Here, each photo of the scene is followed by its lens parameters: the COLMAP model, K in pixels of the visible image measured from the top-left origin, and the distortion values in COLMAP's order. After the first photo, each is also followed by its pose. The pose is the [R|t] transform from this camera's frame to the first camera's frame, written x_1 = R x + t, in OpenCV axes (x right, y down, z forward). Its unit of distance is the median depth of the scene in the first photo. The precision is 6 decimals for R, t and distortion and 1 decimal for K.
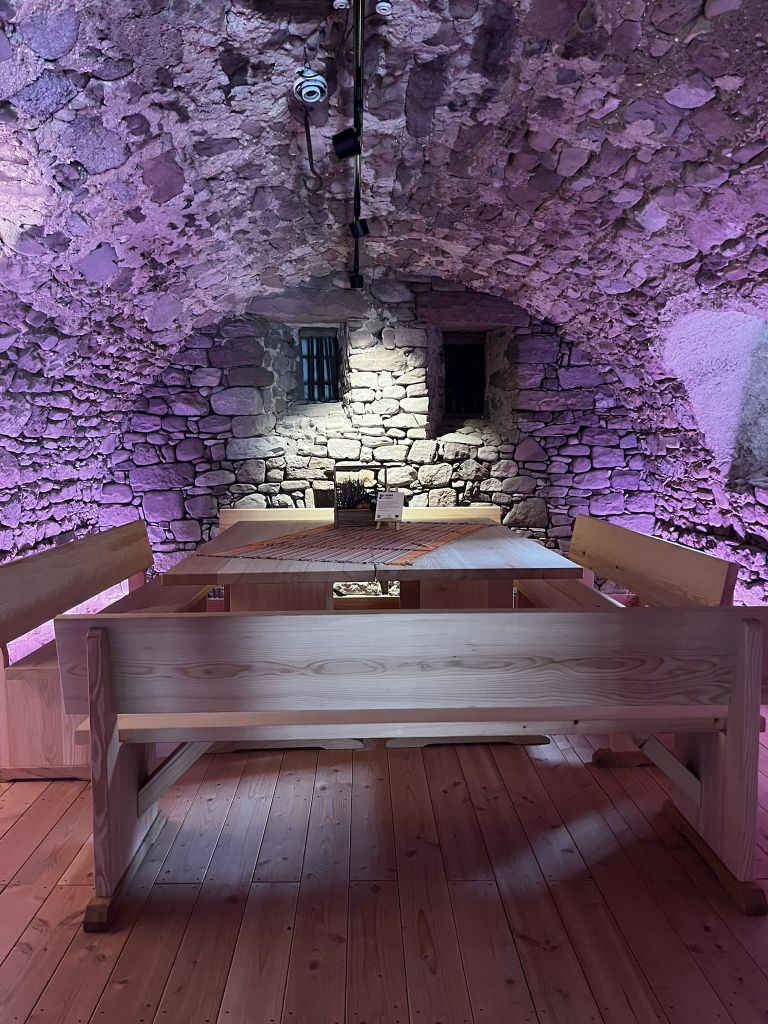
lens RADIAL K [[771.3, 0, 387.2], [0, 771.3, 519.2], [0, 0, 1]] dist [0.063817, -0.082651]
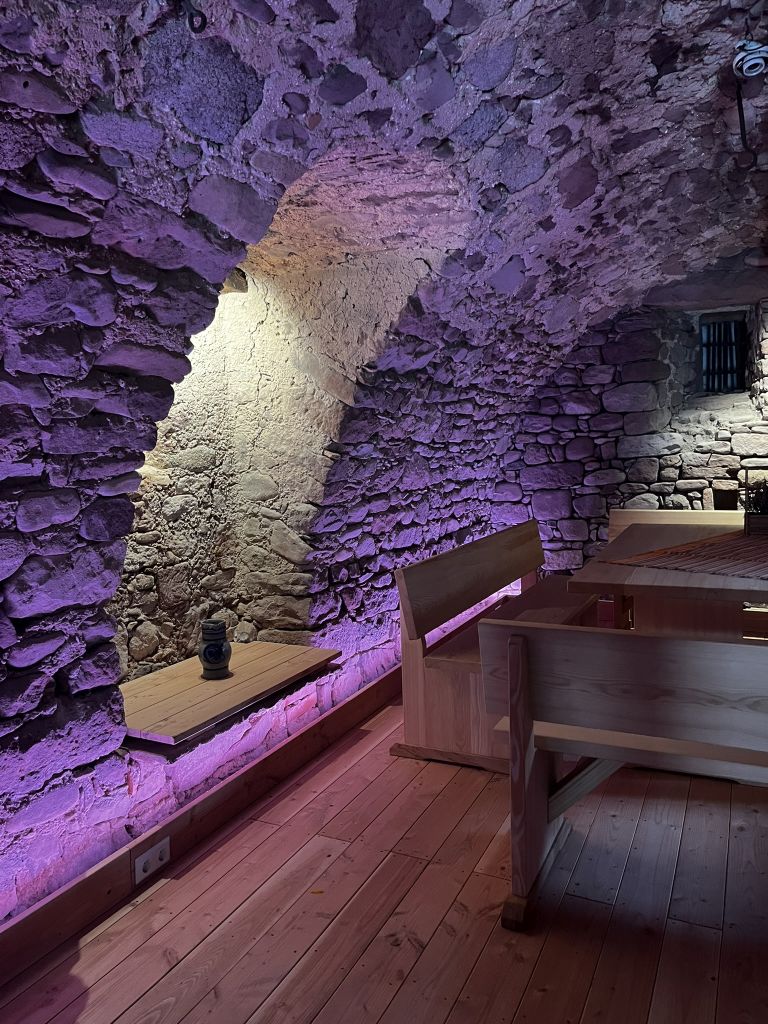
lens RADIAL K [[771.3, 0, 387.7], [0, 771.3, 512.7], [0, 0, 1]] dist [0.063817, -0.082651]
pose [[0.892428, 0.022129, -0.450647, -0.024157], [-0.021013, 0.999751, 0.007480, -0.009861], [0.450701, 0.002794, 0.892671, 0.000572]]
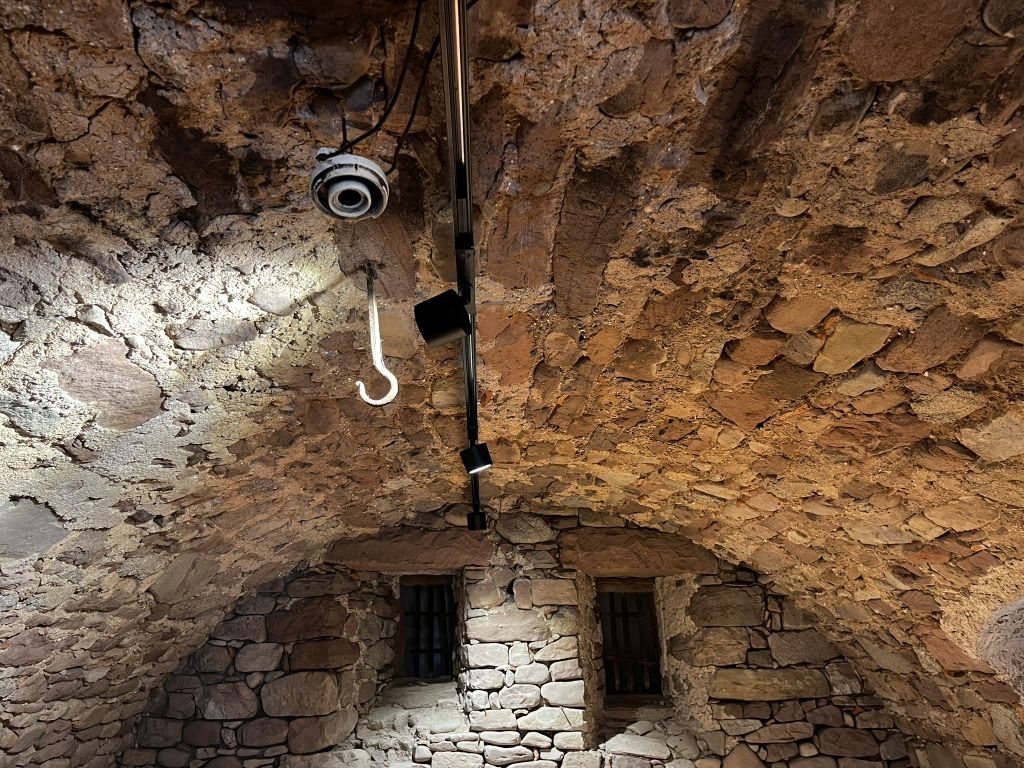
lens RADIAL K [[771.3, 0, 509.2], [0, 771.3, 372.6], [0, 0, 1]] dist [0.063817, -0.082651]
pose [[0.999806, -0.019303, -0.003973, -0.003616], [0.015748, 0.903726, -0.427822, -0.112528], [0.011849, 0.427677, 0.903854, 0.270647]]
